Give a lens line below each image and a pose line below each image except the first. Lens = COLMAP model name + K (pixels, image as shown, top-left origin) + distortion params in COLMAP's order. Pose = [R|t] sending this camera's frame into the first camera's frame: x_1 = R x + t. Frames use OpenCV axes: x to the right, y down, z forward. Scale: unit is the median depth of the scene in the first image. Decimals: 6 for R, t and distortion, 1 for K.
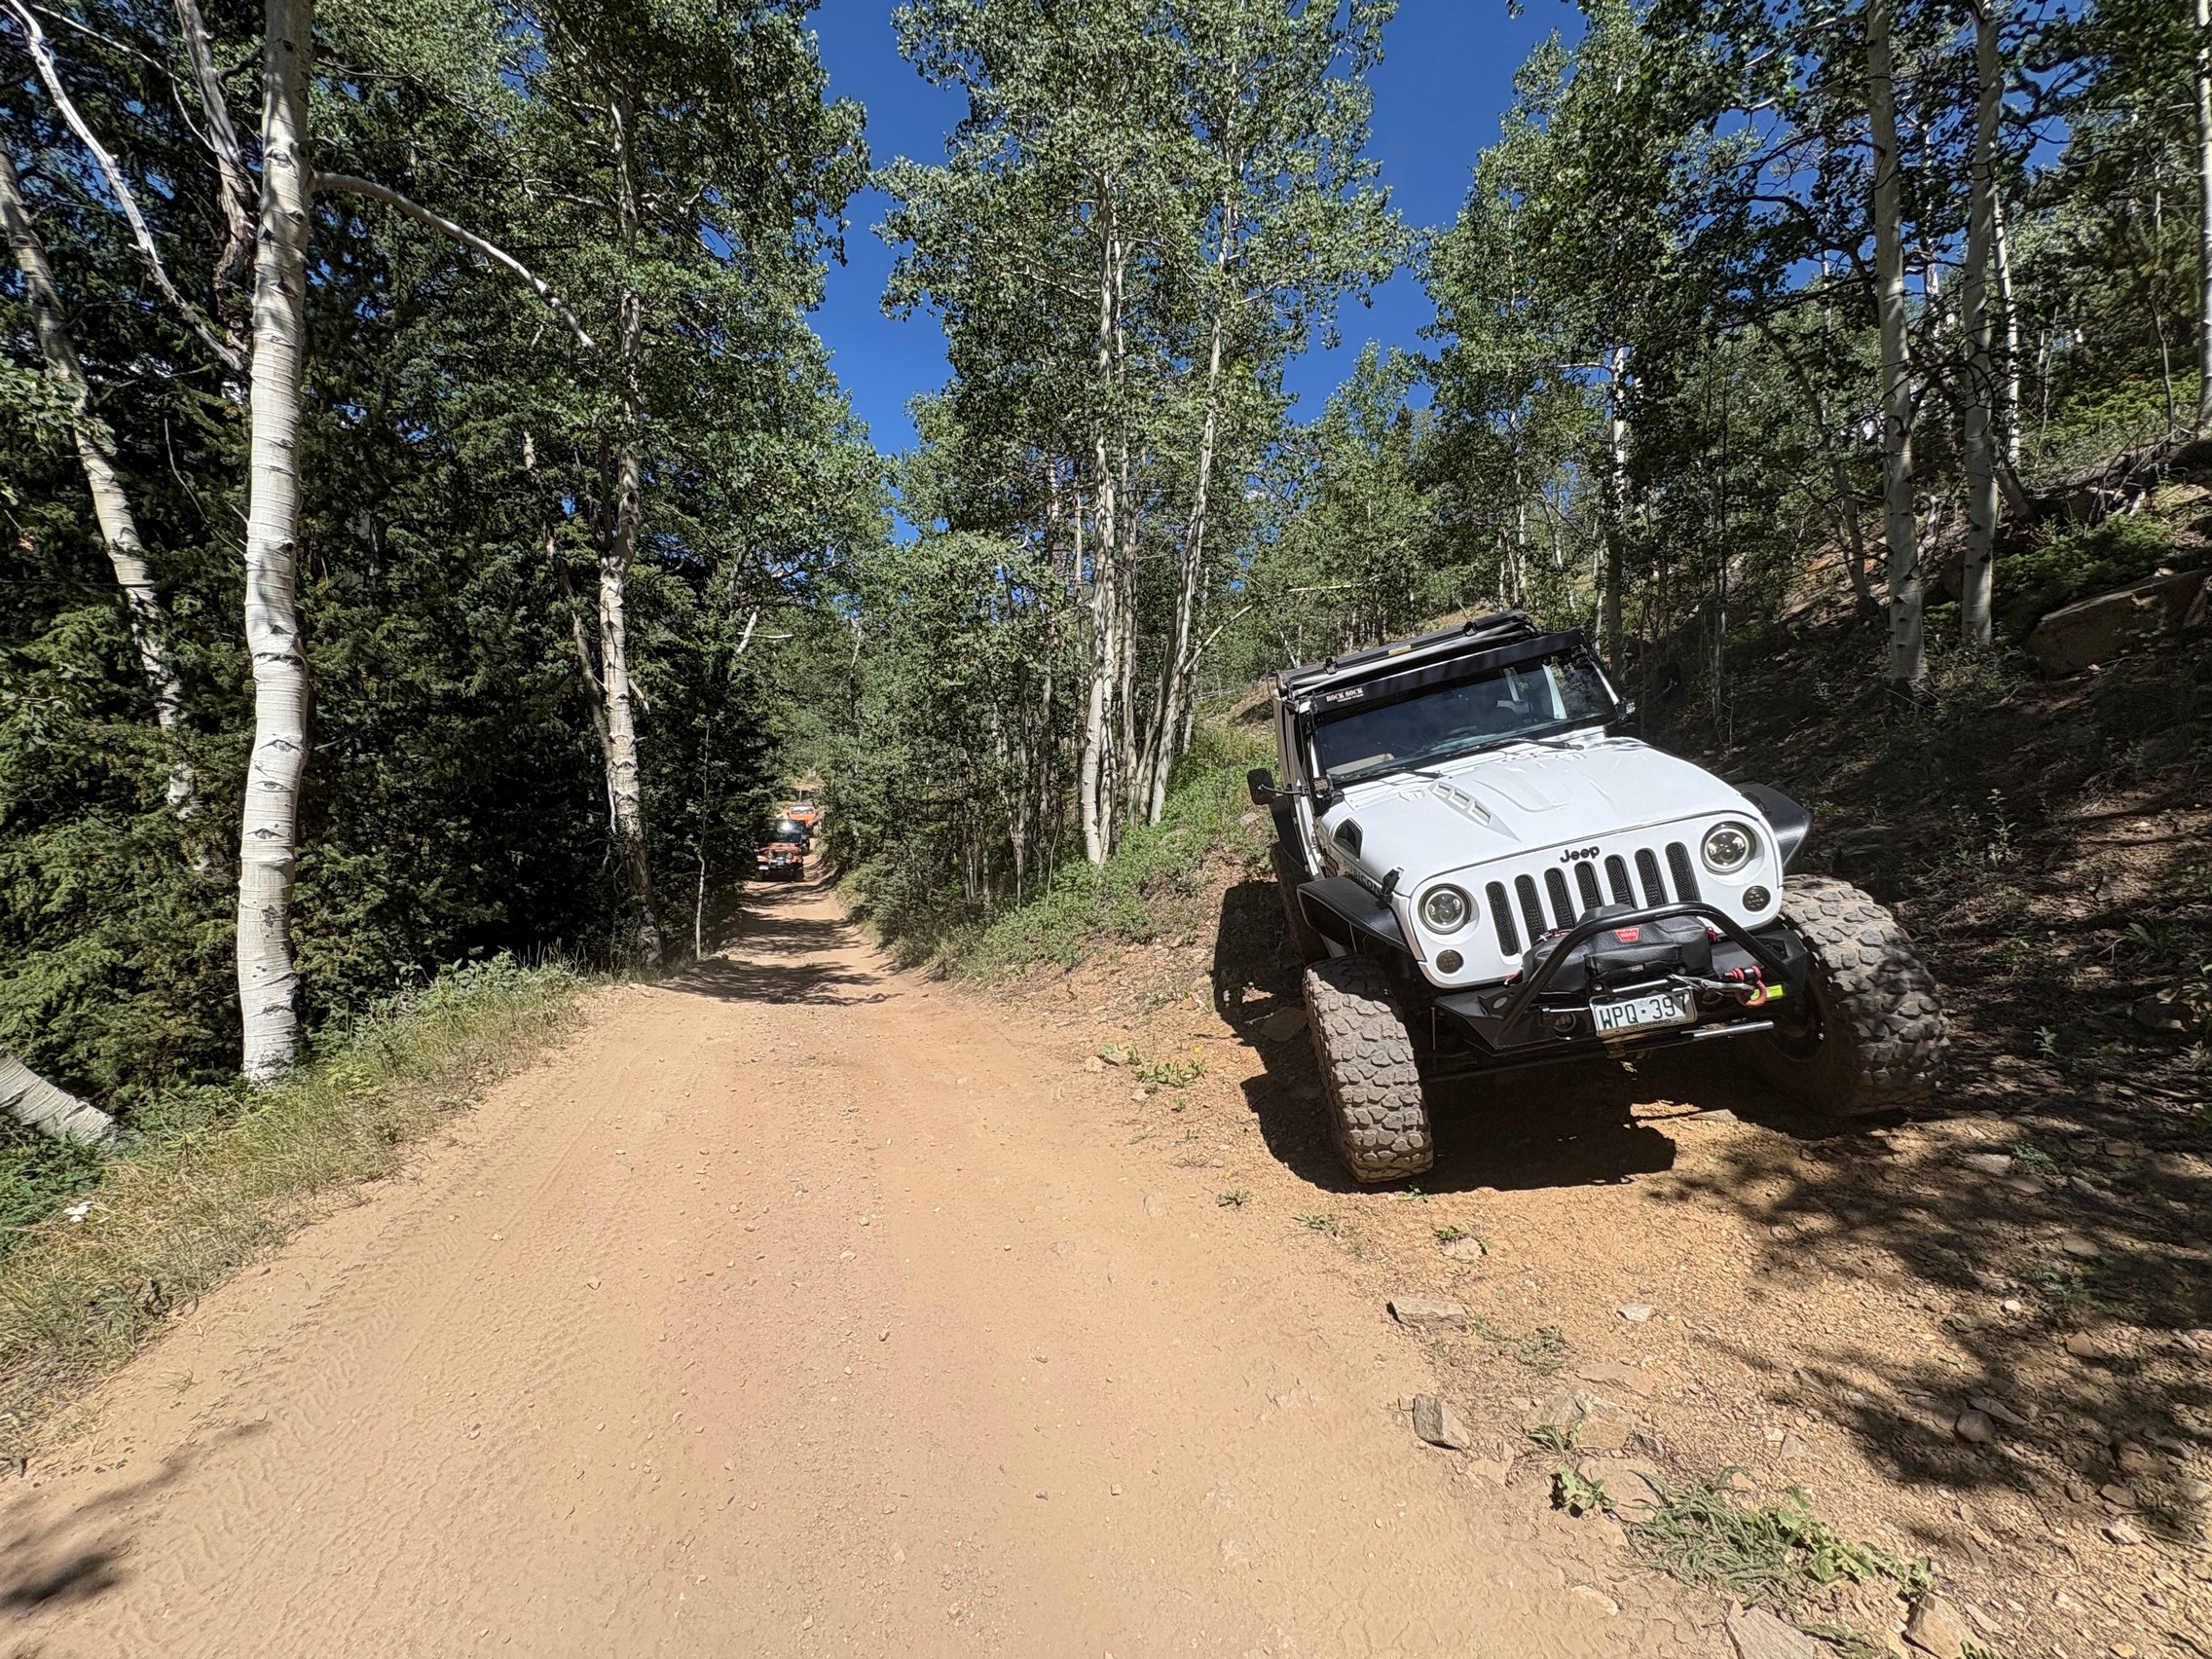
lens RADIAL K [[875.8, 0, 1106.0], [0, 875.8, 829.5], [0, 0, 1]] dist [0.000356, -0.000003]
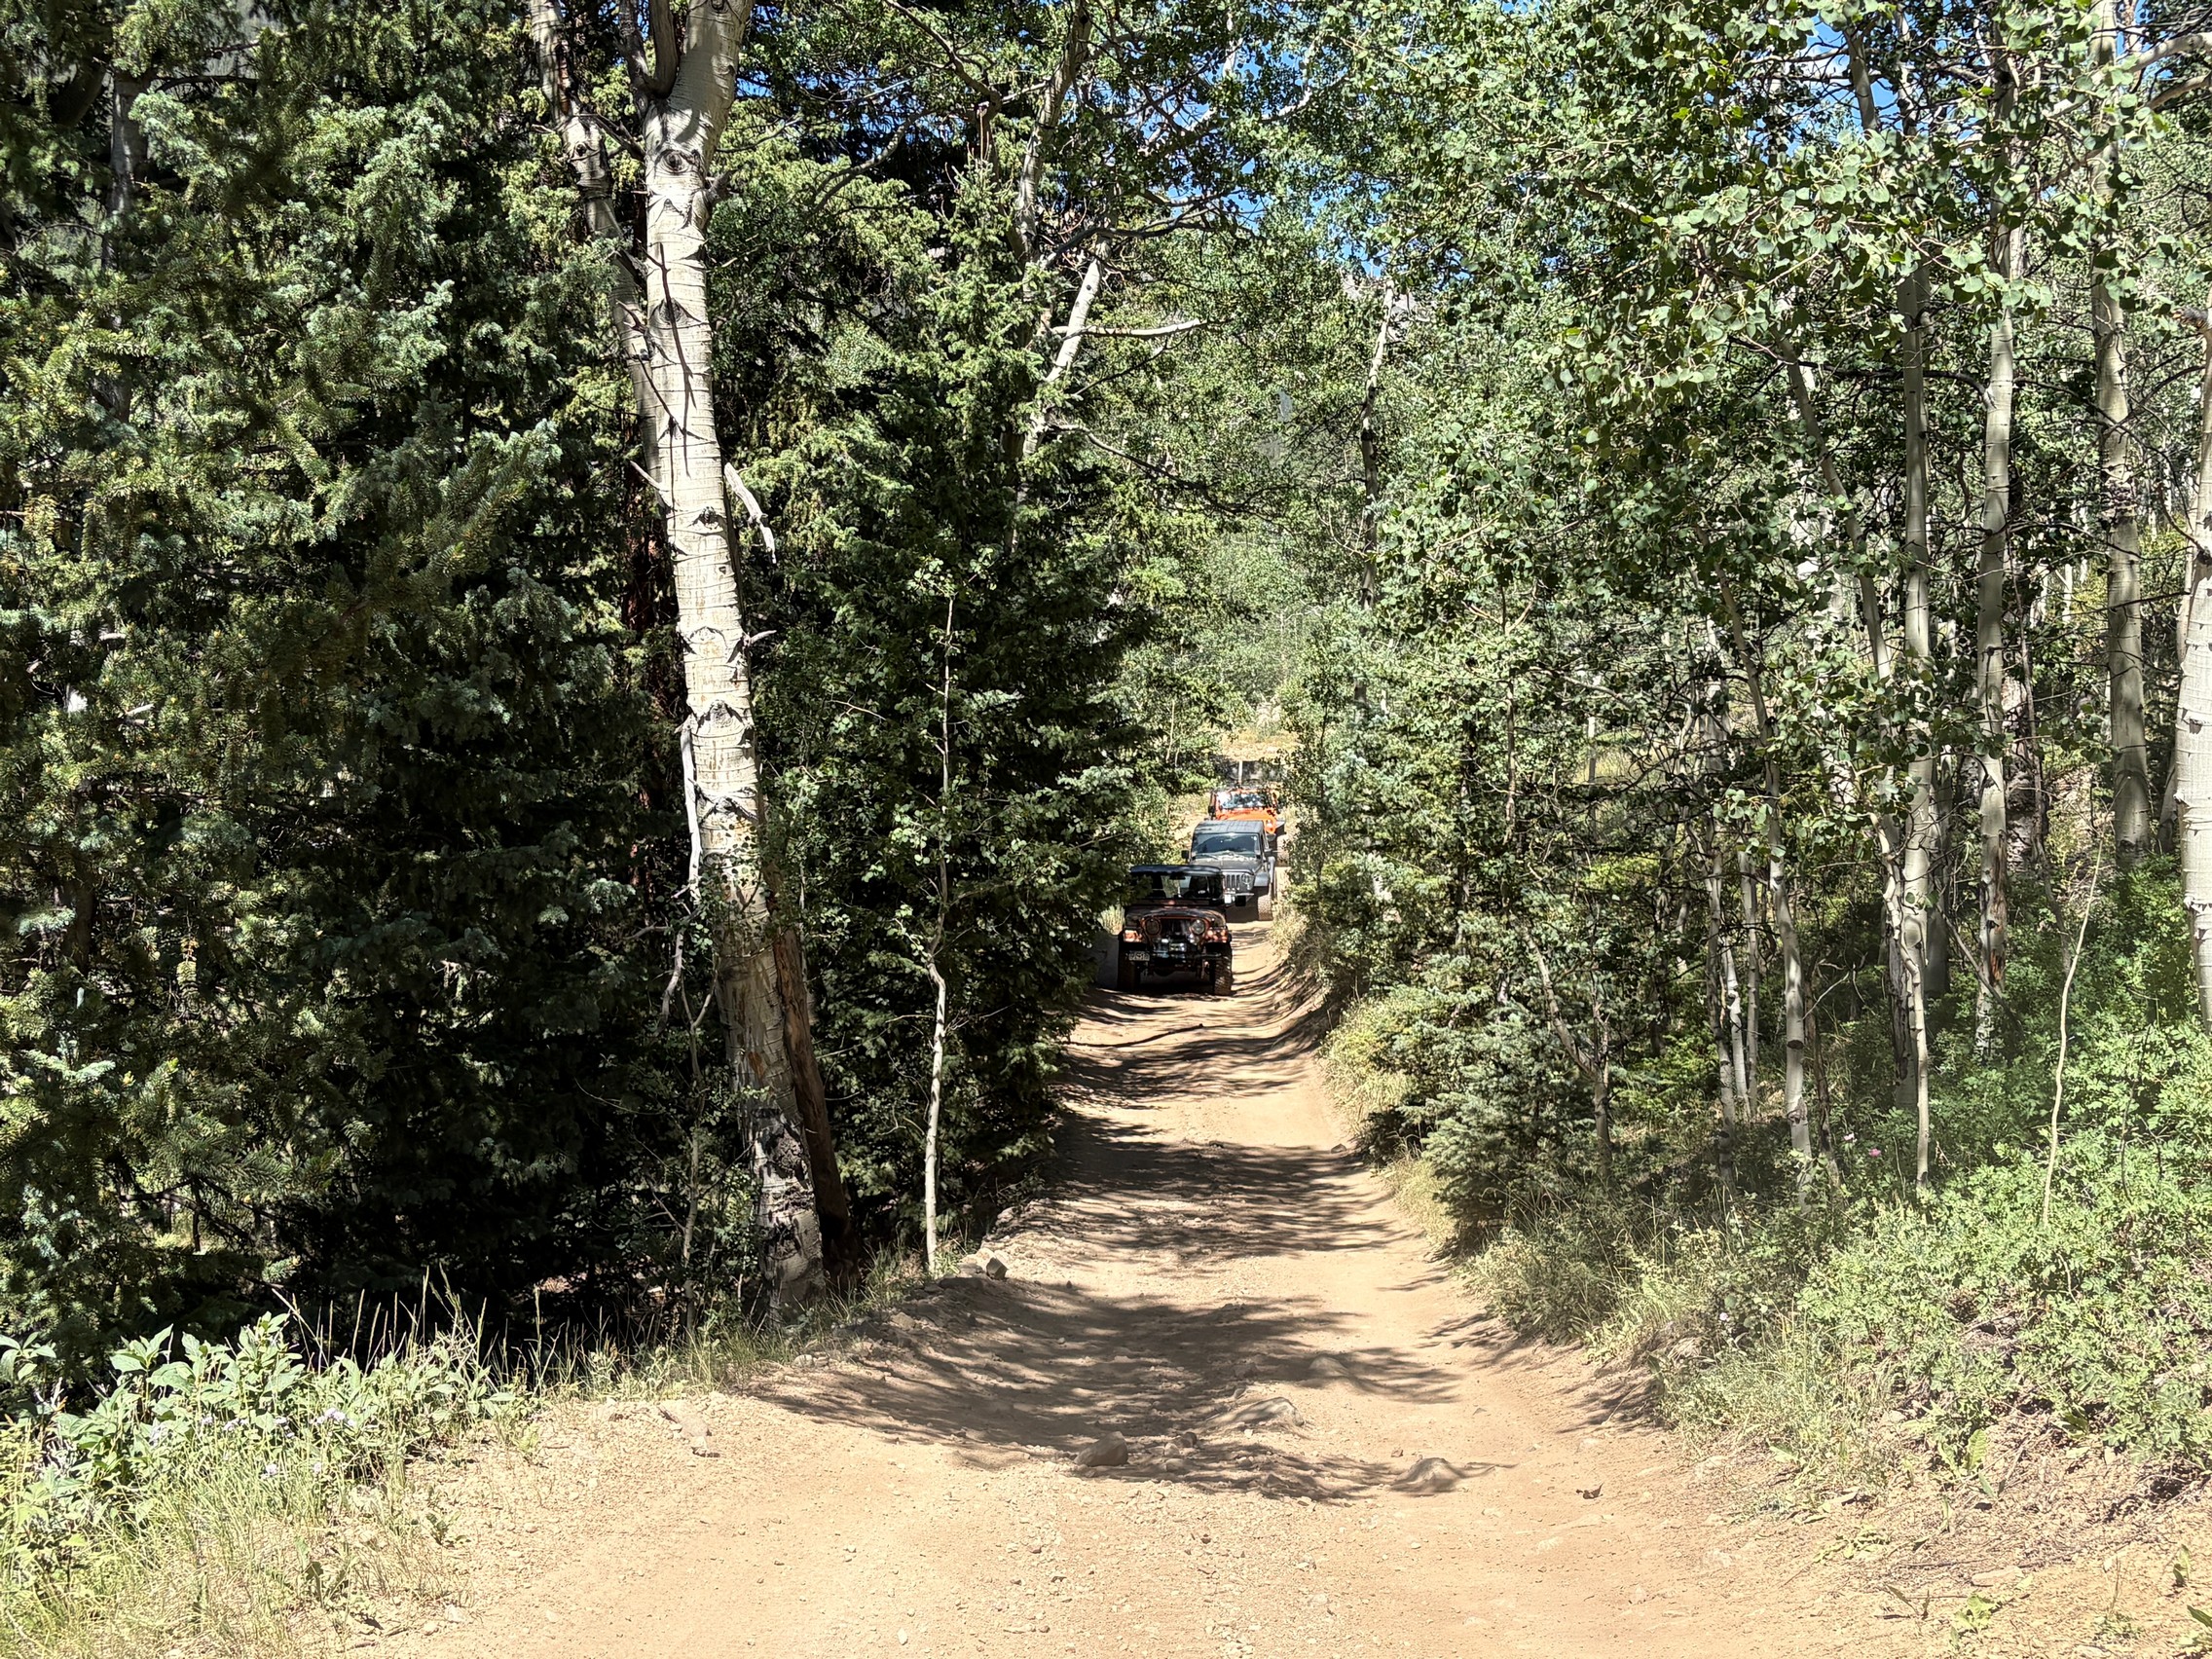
lens RADIAL K [[2381.3, 0, 1106.0], [0, 2381.3, 829.5], [0, 0, 1]] dist [0.207039, -0.559738]
pose [[0.919868, -0.014190, -0.391971, -0.026388], [0.010382, 0.999876, -0.011832, -0.010954], [0.392090, 0.006814, 0.919902, 0.141181]]
